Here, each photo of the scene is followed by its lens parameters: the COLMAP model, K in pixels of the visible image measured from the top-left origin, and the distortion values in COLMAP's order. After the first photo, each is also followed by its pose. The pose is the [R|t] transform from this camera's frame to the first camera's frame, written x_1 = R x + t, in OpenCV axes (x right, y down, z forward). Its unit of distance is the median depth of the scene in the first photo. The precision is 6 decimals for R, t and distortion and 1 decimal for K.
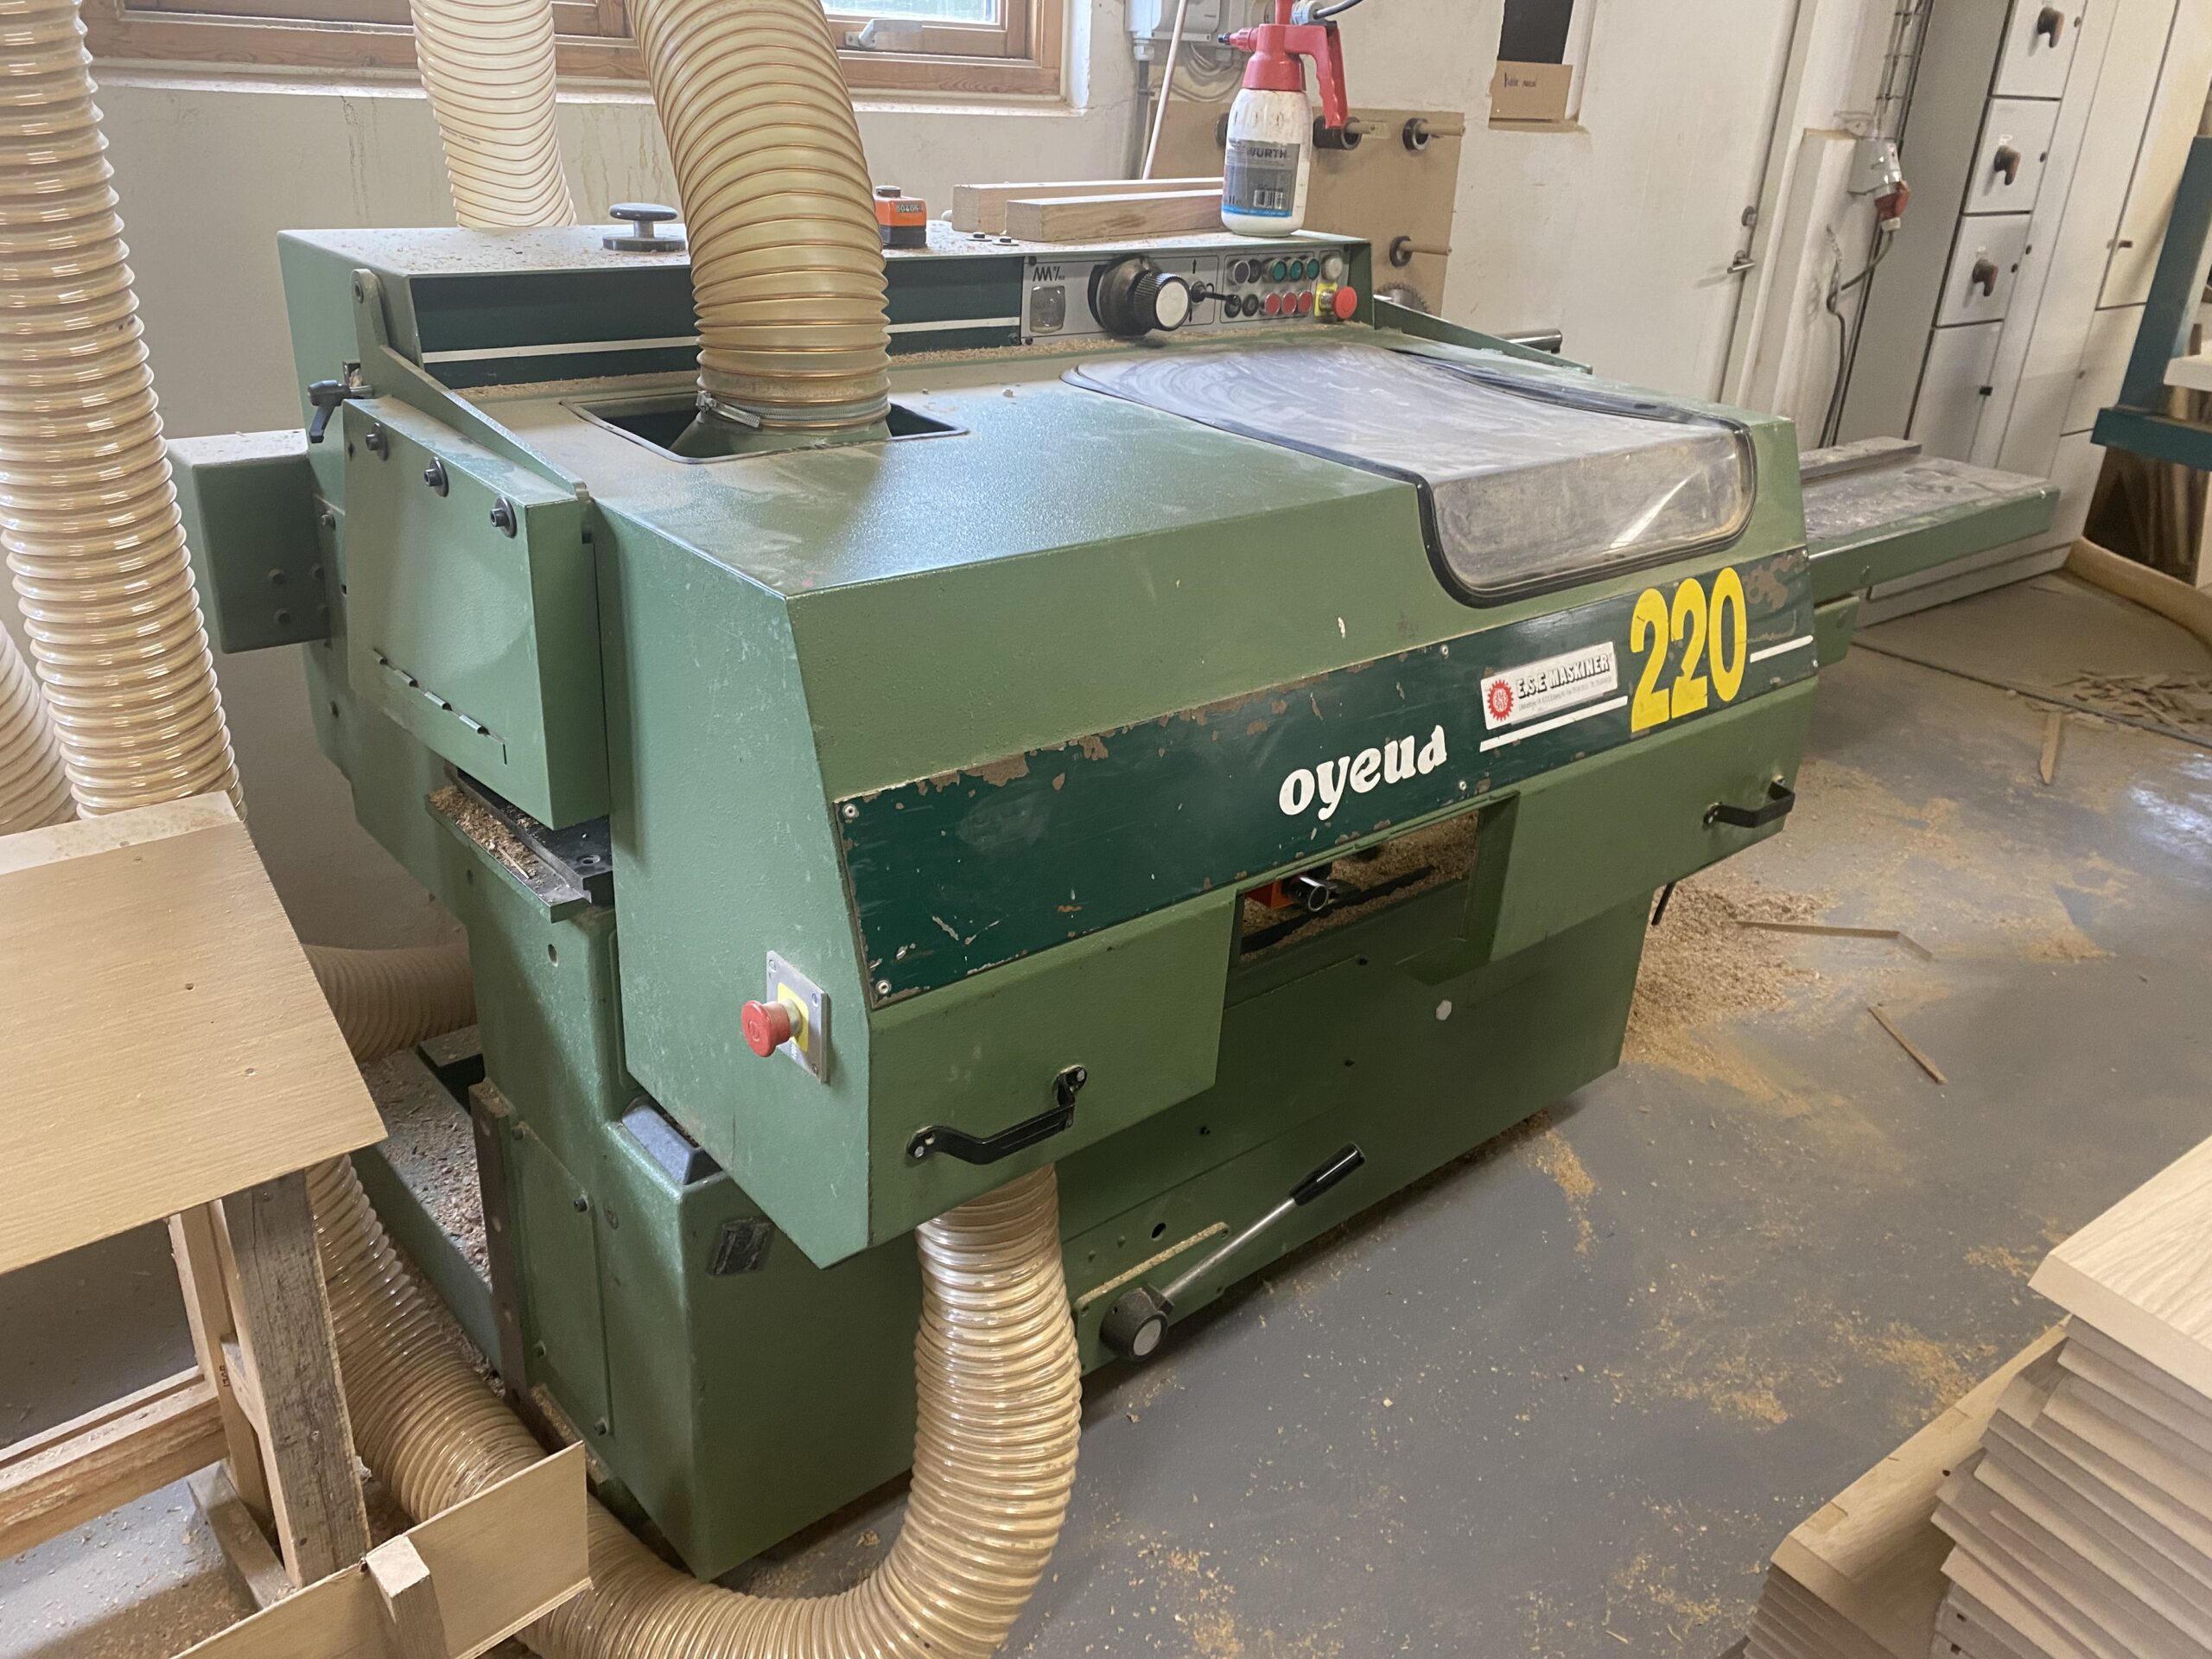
lens RADIAL K [[1681.7, 0, 1106.0], [0, 1681.7, 829.5], [0, 0, 1]] dist [0.019865, 0.003947]
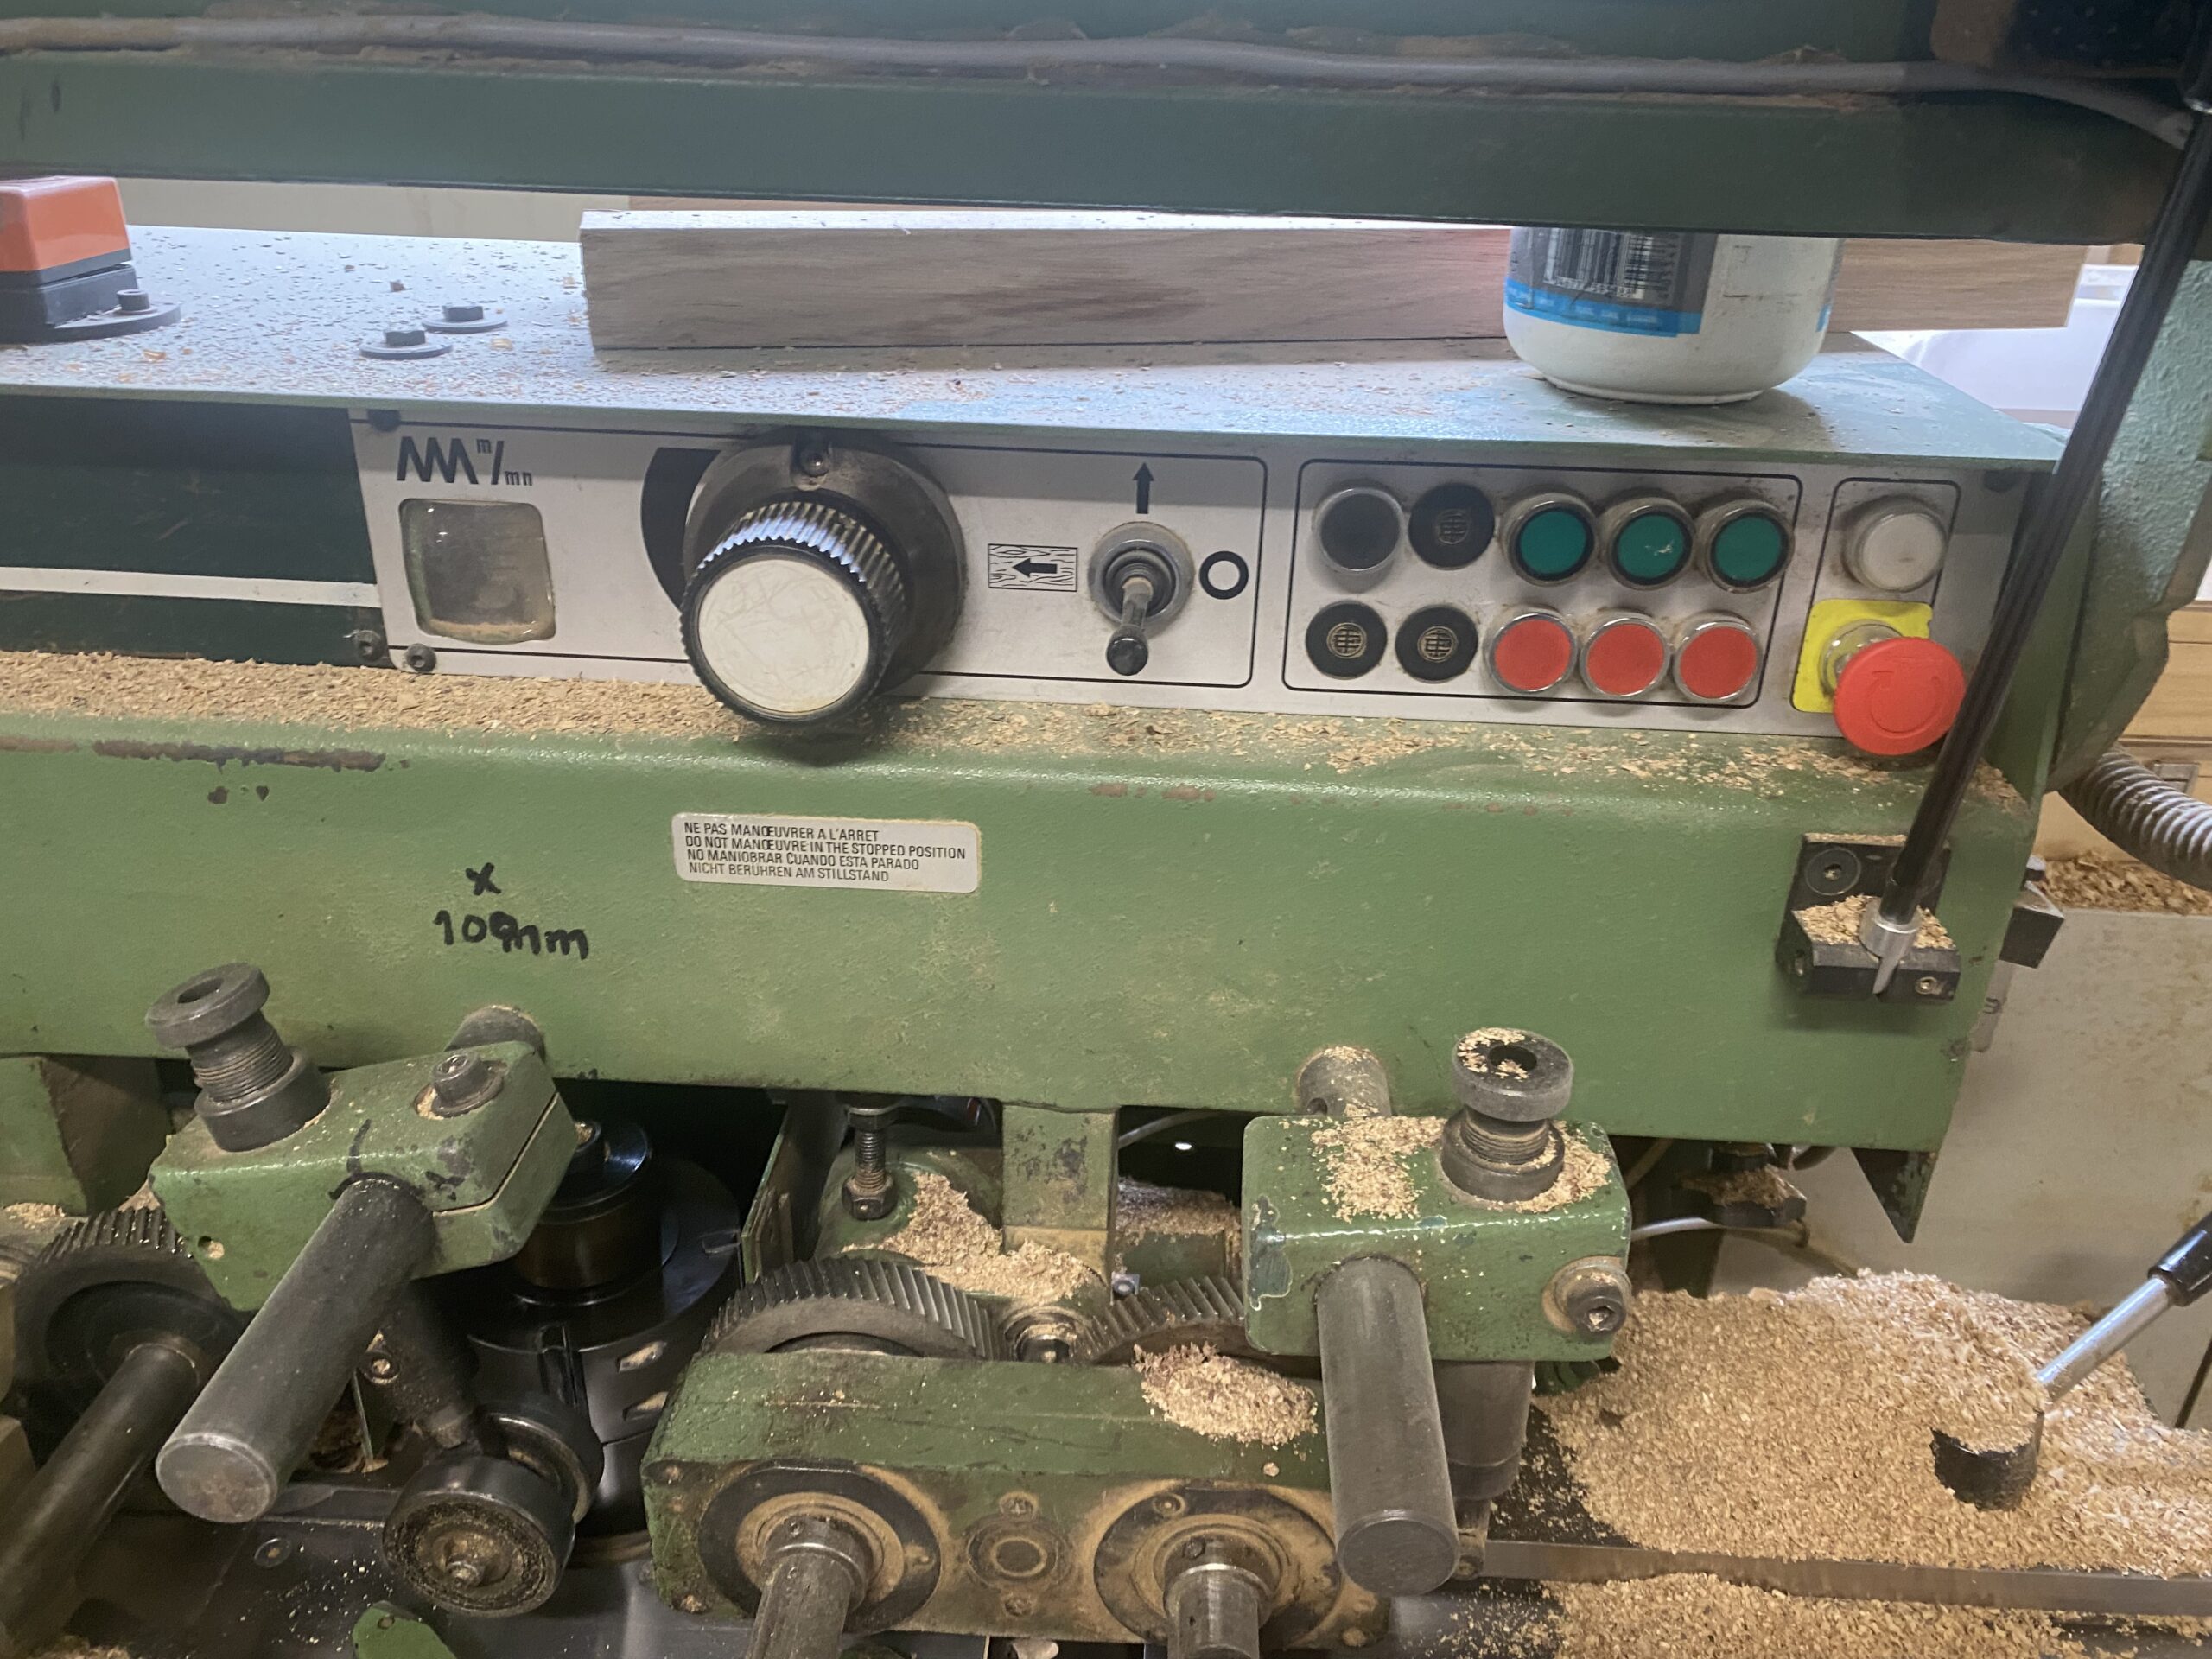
lens RADIAL K [[1664.2, 0, 1105.9], [0, 1664.2, 784.7], [0, 0, 1]] dist [0.013716, 0.001975]
pose [[0.718769, 0.270971, -0.640270, 0.221214], [-0.278493, 0.956025, 0.091965, -0.296971], [0.637034, 0.112209, 0.762625, 0.761585]]
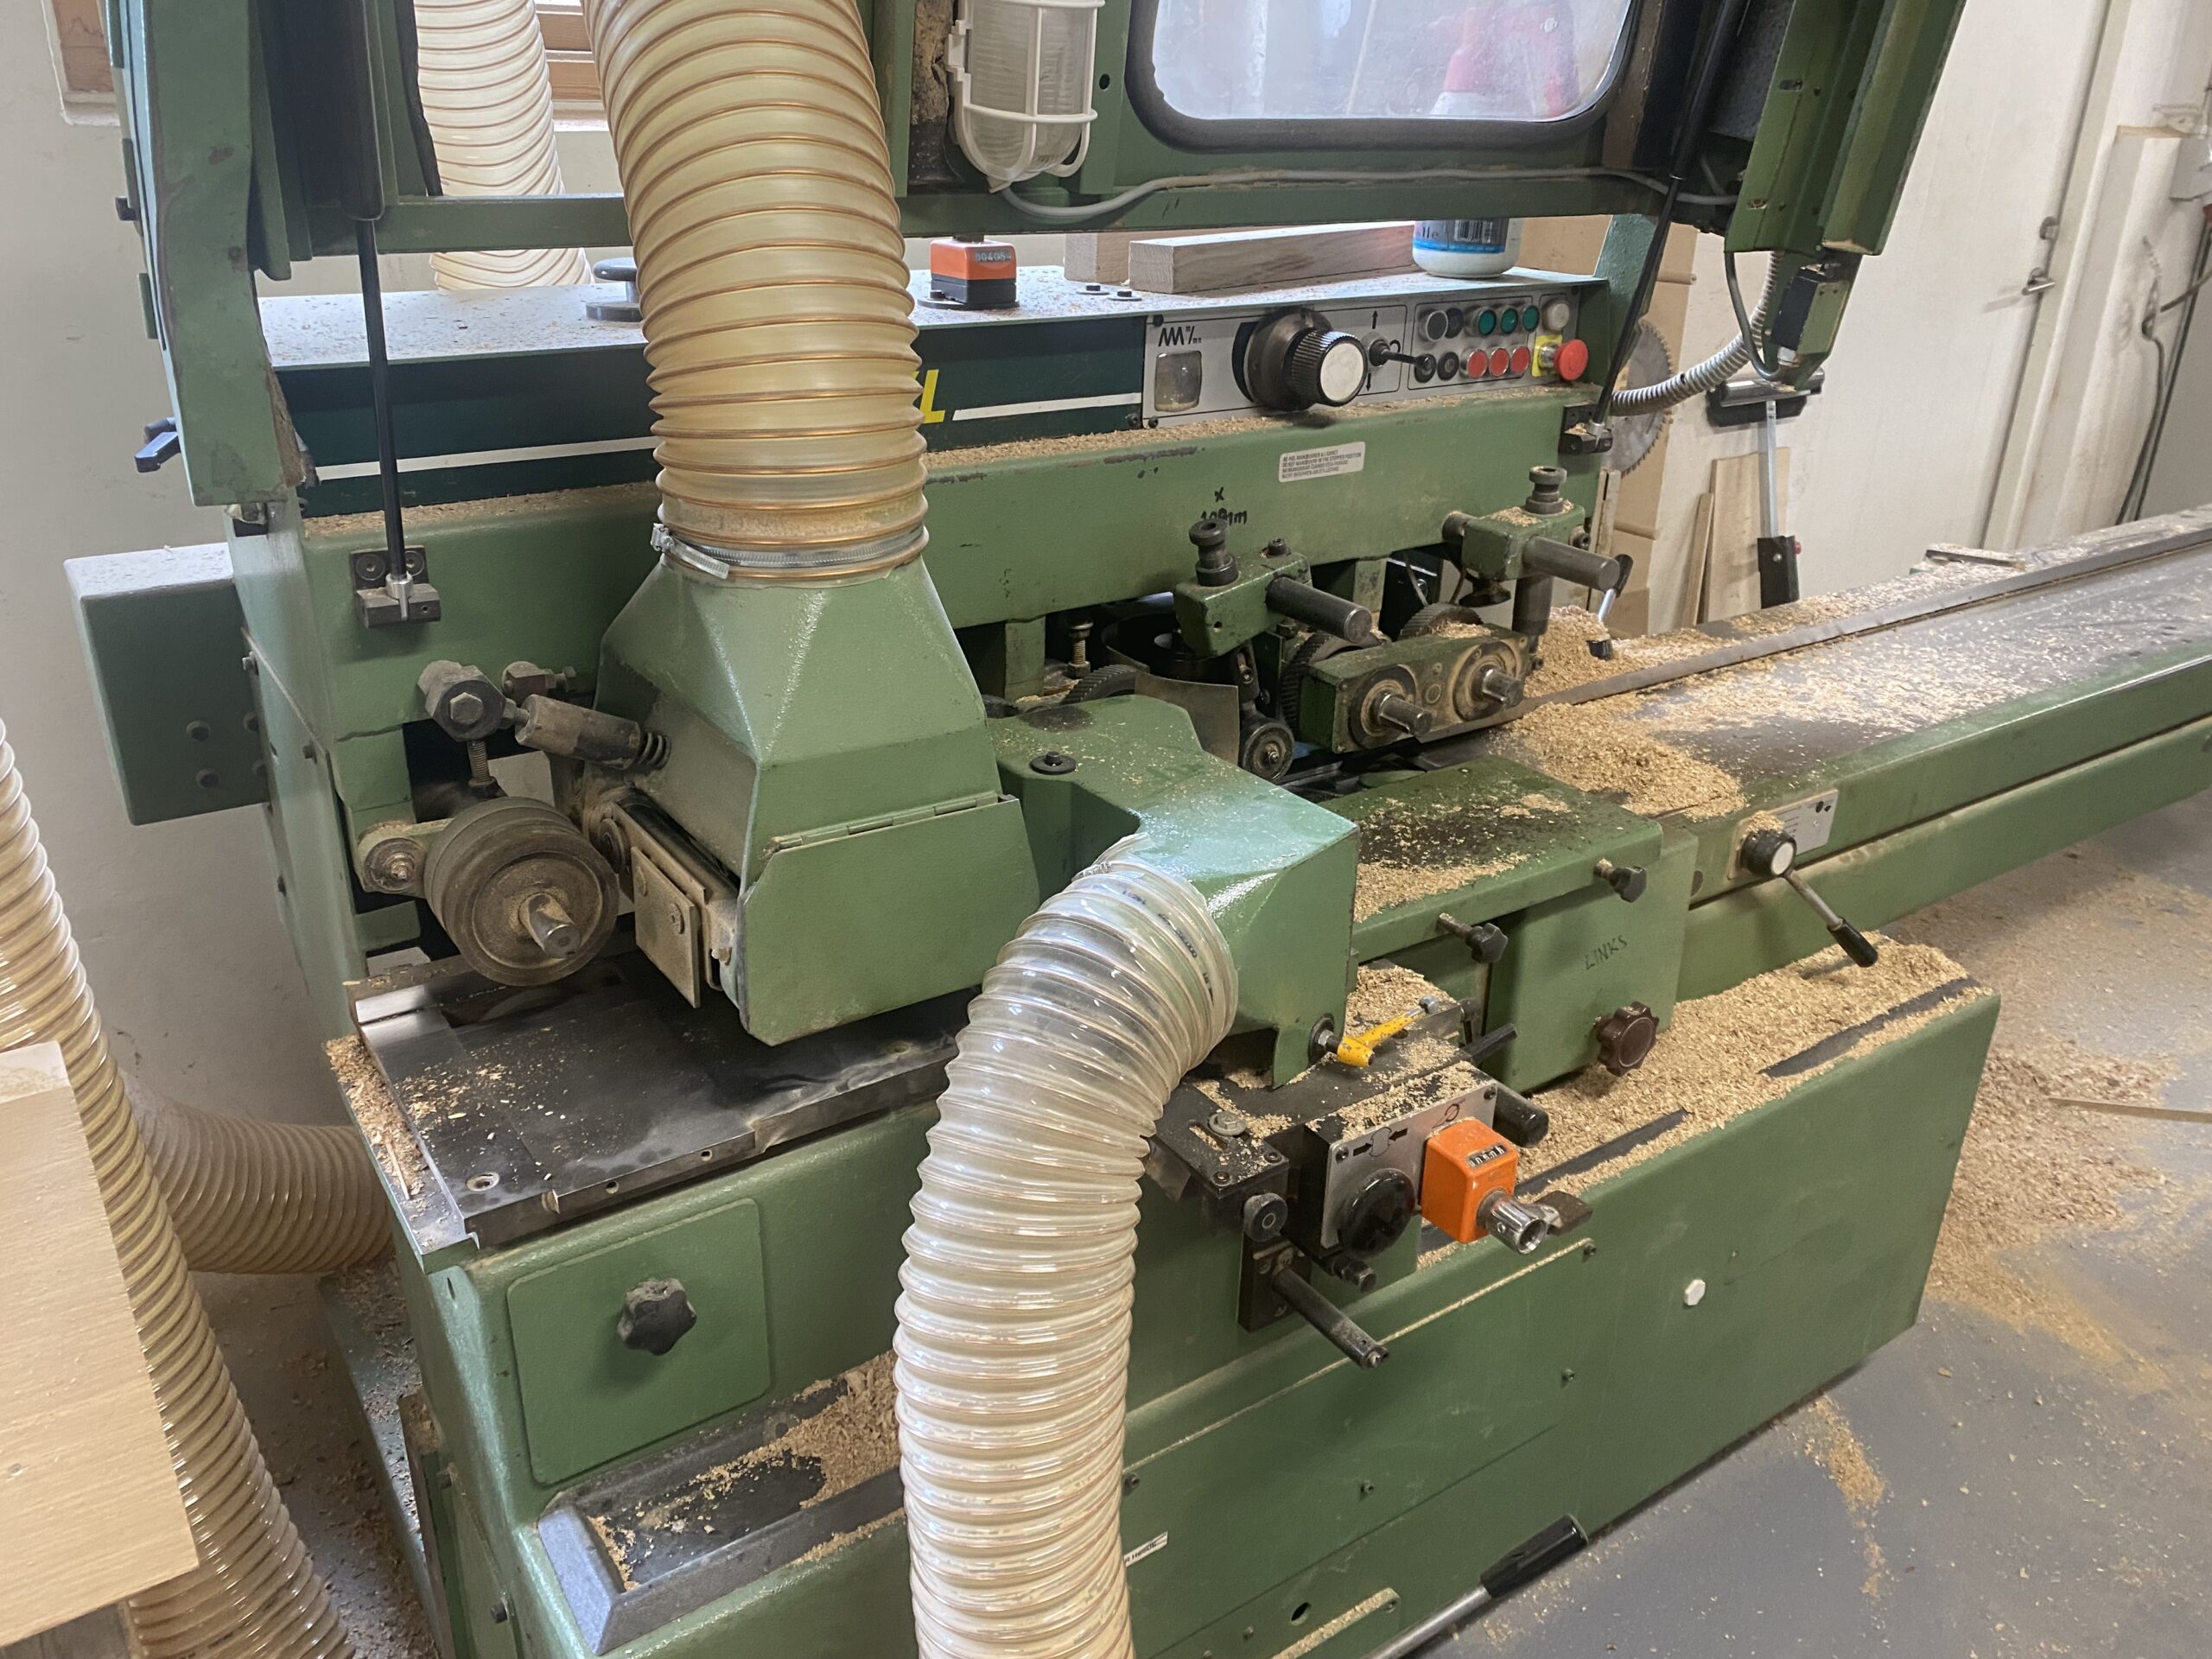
lens RADIAL K [[1677.2, 0, 1112.3], [0, 1677.2, 810.6], [0, 0, 1]] dist [0.034460, -0.030925]
pose [[0.993656, 0.019304, -0.110795, 0.021647], [-0.021420, 0.999610, -0.017934, -0.088373], [0.110405, 0.020194, 0.993681, 0.214002]]
